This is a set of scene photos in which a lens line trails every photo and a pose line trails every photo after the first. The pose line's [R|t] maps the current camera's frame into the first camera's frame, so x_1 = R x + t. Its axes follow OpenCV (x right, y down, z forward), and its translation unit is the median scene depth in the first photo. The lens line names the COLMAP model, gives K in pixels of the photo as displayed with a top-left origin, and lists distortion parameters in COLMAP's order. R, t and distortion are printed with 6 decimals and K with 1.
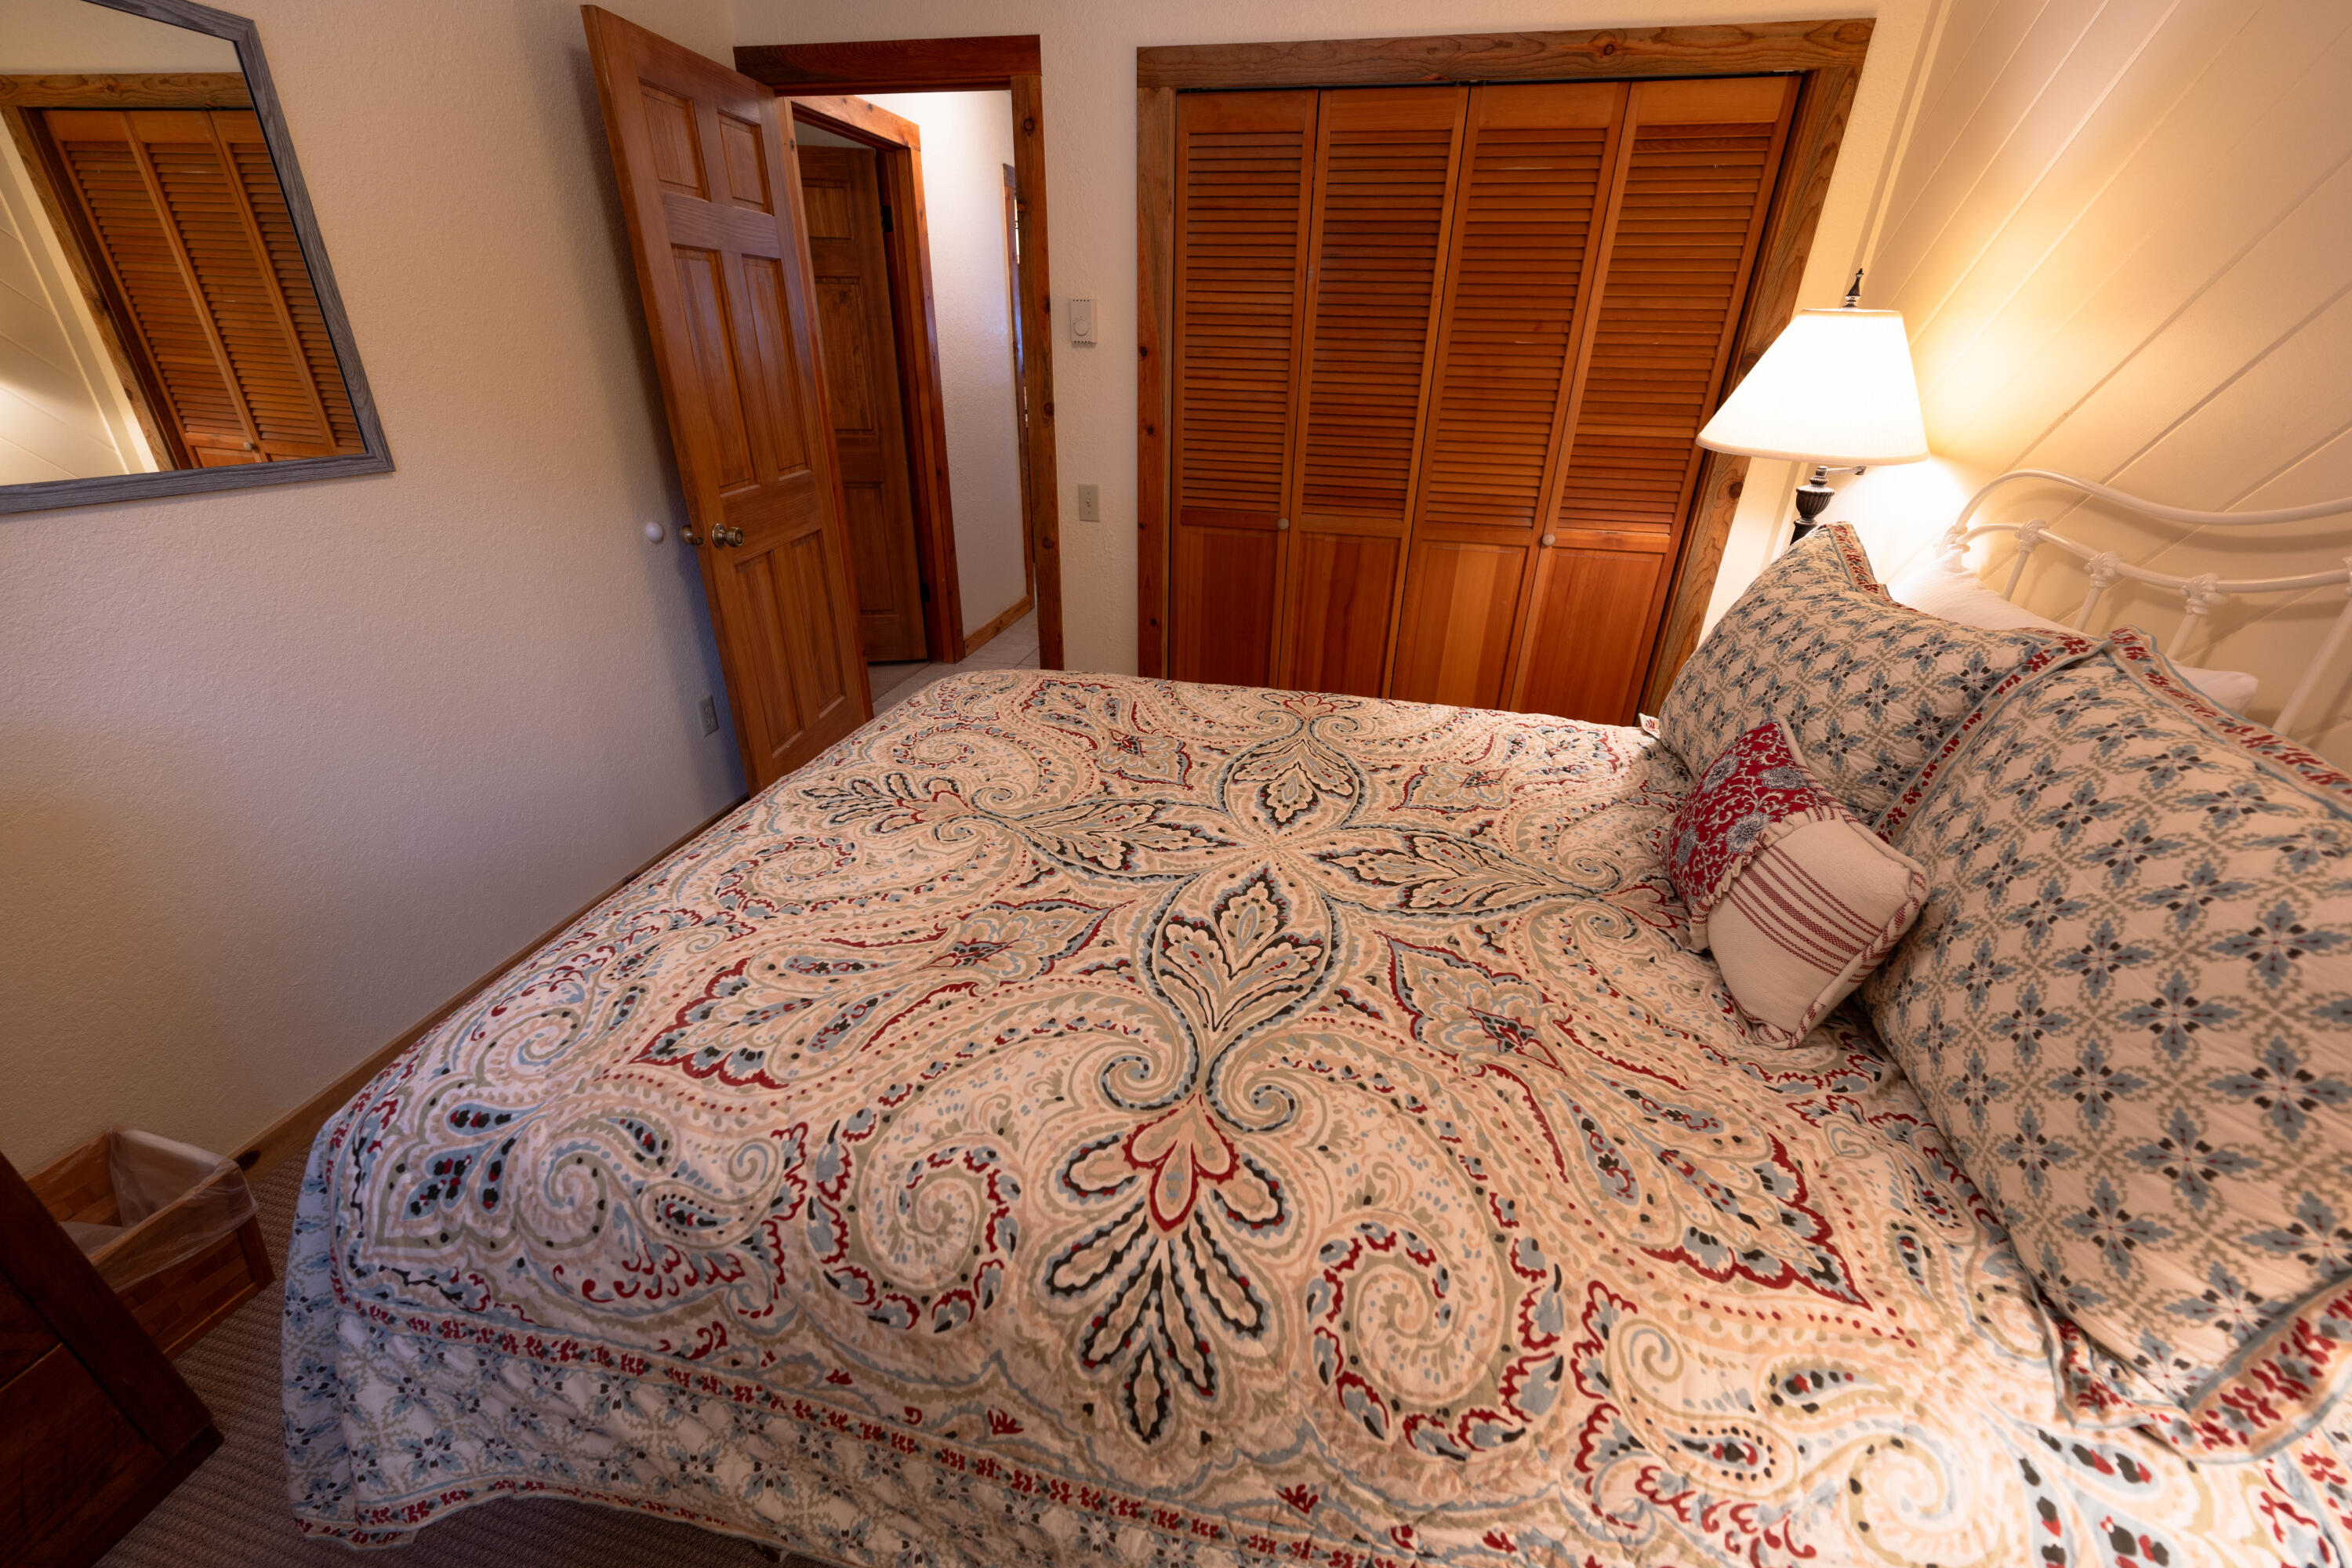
lens RADIAL K [[914.7, 0, 1179.3], [0, 914.7, 791.1], [0, 0, 1]] dist [0.000787, 0.000195]
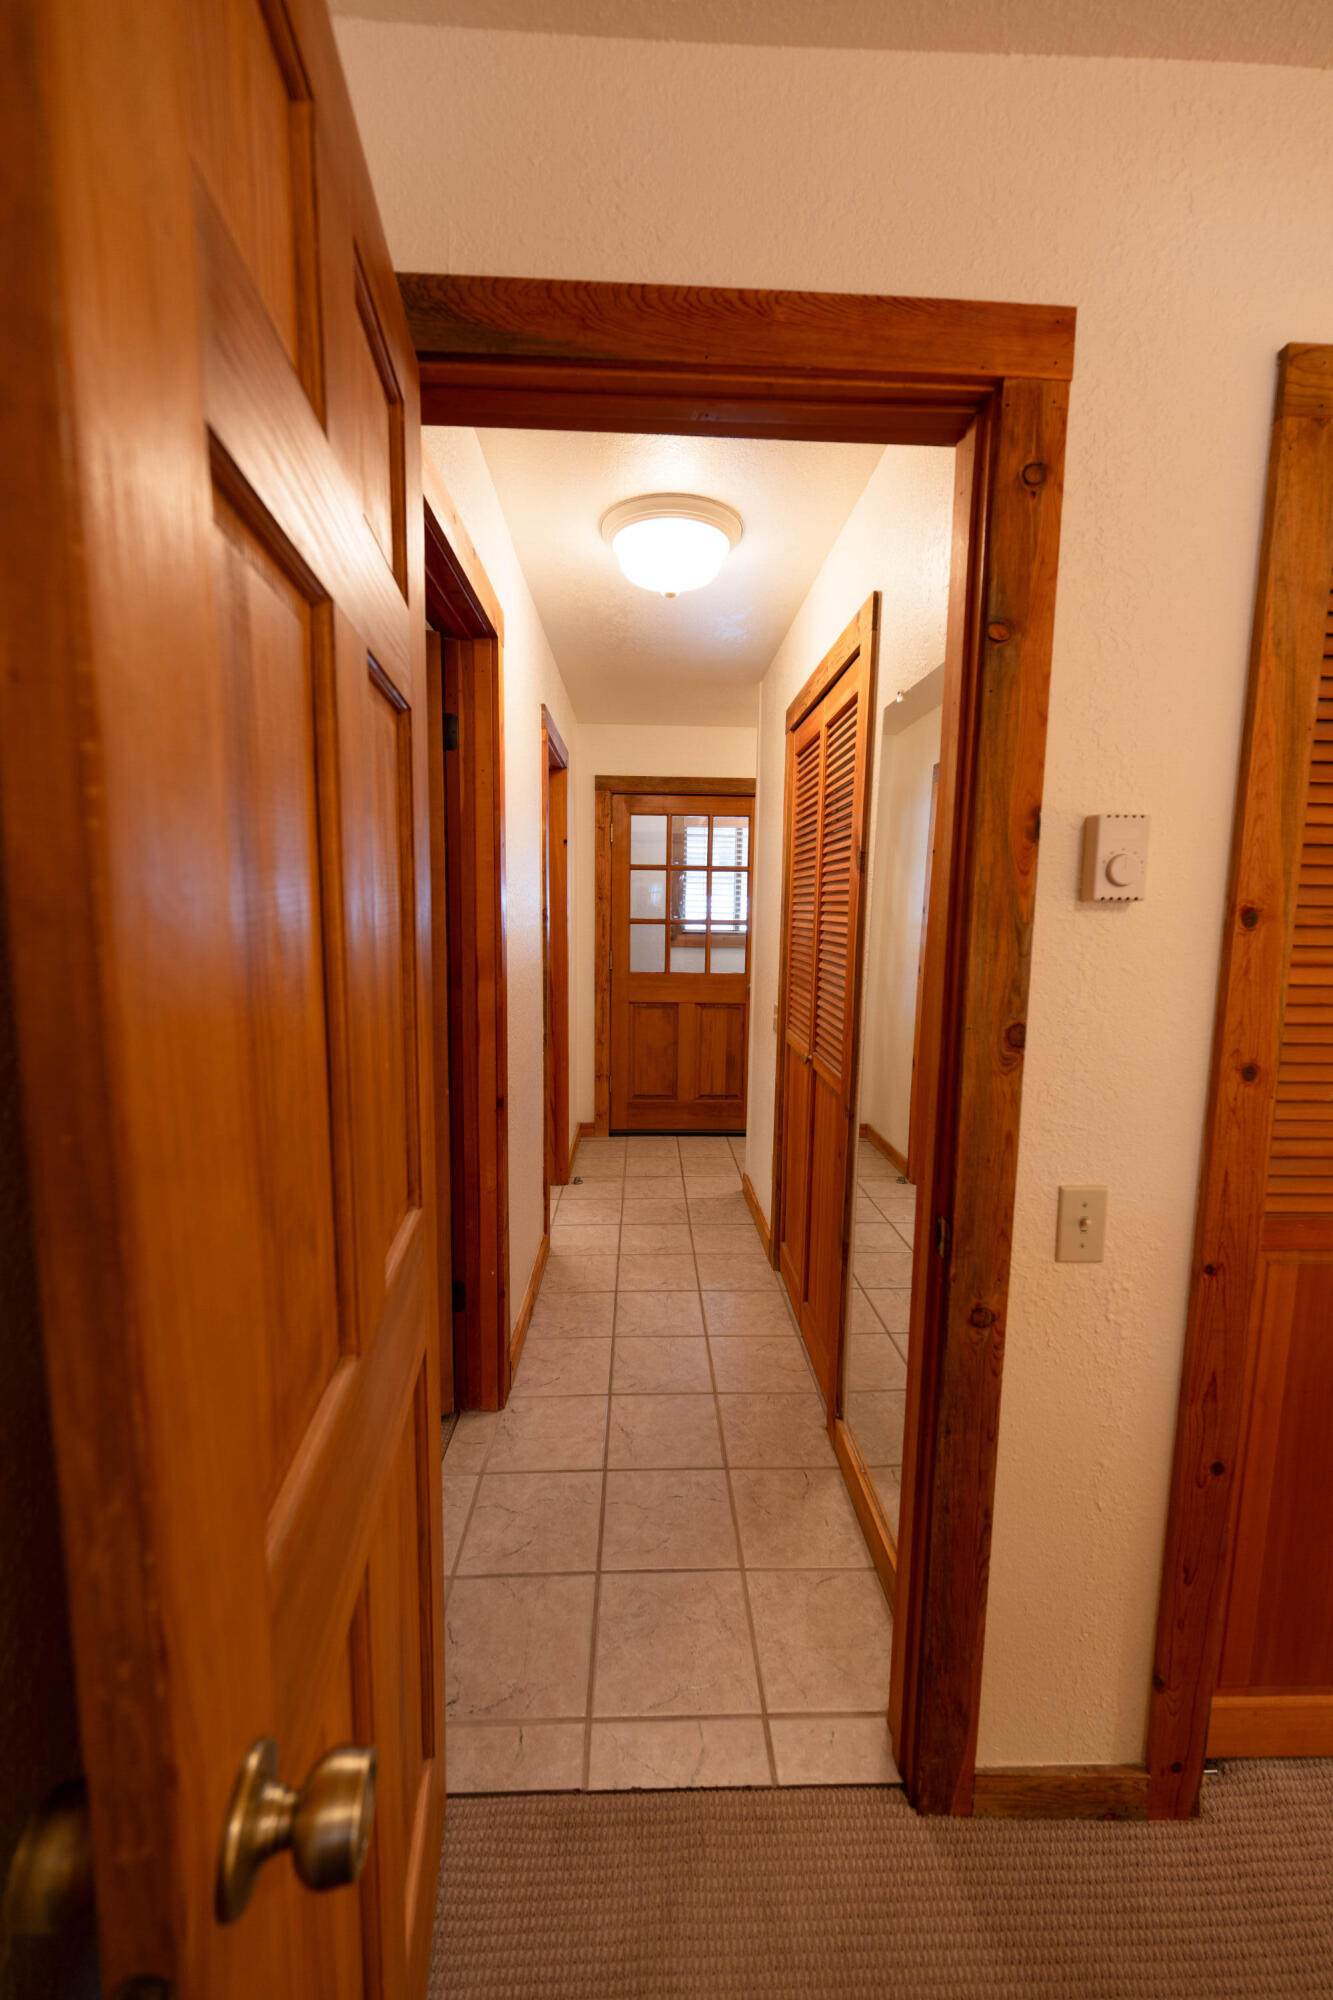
lens RADIAL K [[777.8, 0, 668.8], [0, 777.8, 999.2], [0, 0, 1]] dist [0.000787, 0.000195]
pose [[0.968758, -0.039292, 0.244876, -0.414037], [0.118430, 0.940813, -0.317560, -0.347437], [-0.217905, 0.336639, 0.916074, 0.710508]]
